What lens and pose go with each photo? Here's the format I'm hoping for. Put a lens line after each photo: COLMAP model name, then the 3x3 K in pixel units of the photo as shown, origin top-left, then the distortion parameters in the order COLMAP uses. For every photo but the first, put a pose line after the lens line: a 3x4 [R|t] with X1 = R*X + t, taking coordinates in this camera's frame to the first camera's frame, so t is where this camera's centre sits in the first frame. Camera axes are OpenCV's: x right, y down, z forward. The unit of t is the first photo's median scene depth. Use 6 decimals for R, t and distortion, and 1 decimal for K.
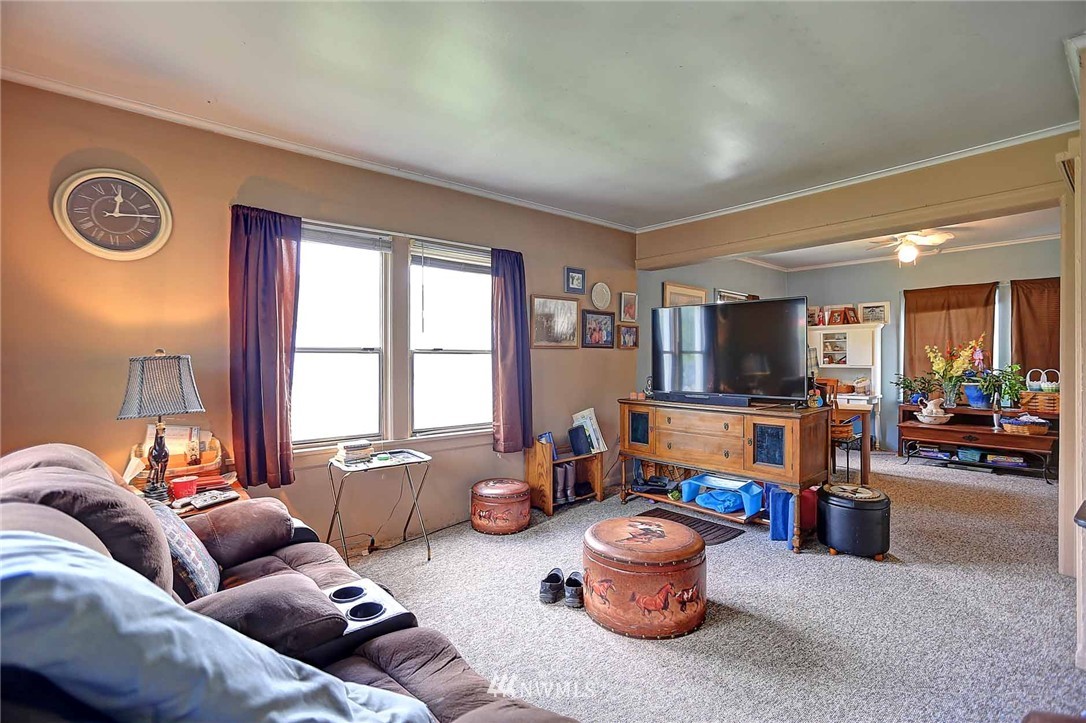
lens RADIAL K [[504.6, 0, 536.2], [0, 504.6, 361.4], [0, 0, 1]] dist [-0.010520, 0.005056]
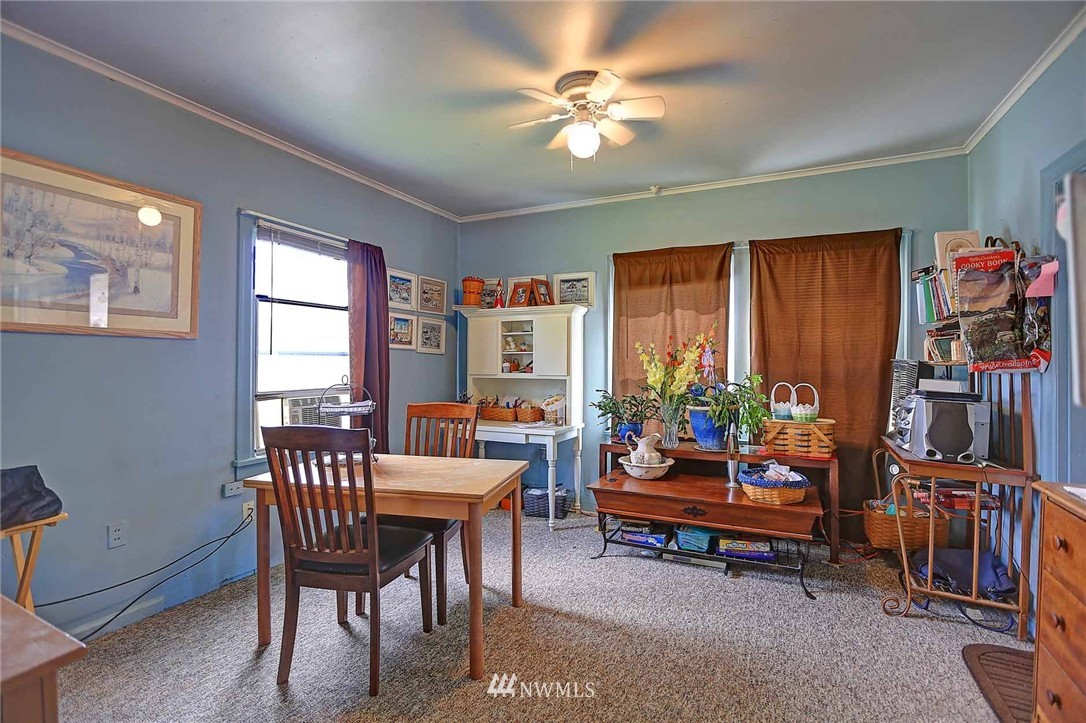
lens RADIAL K [[504.6, 0, 546.2], [0, 504.6, 362.2], [0, 0, 1]] dist [-0.010520, 0.005056]
pose [[0.921983, 0.007057, 0.387166, 0.464085], [-0.004324, 0.999959, -0.007928, -0.002952], [-0.387206, 0.005635, 0.921976, 0.514140]]
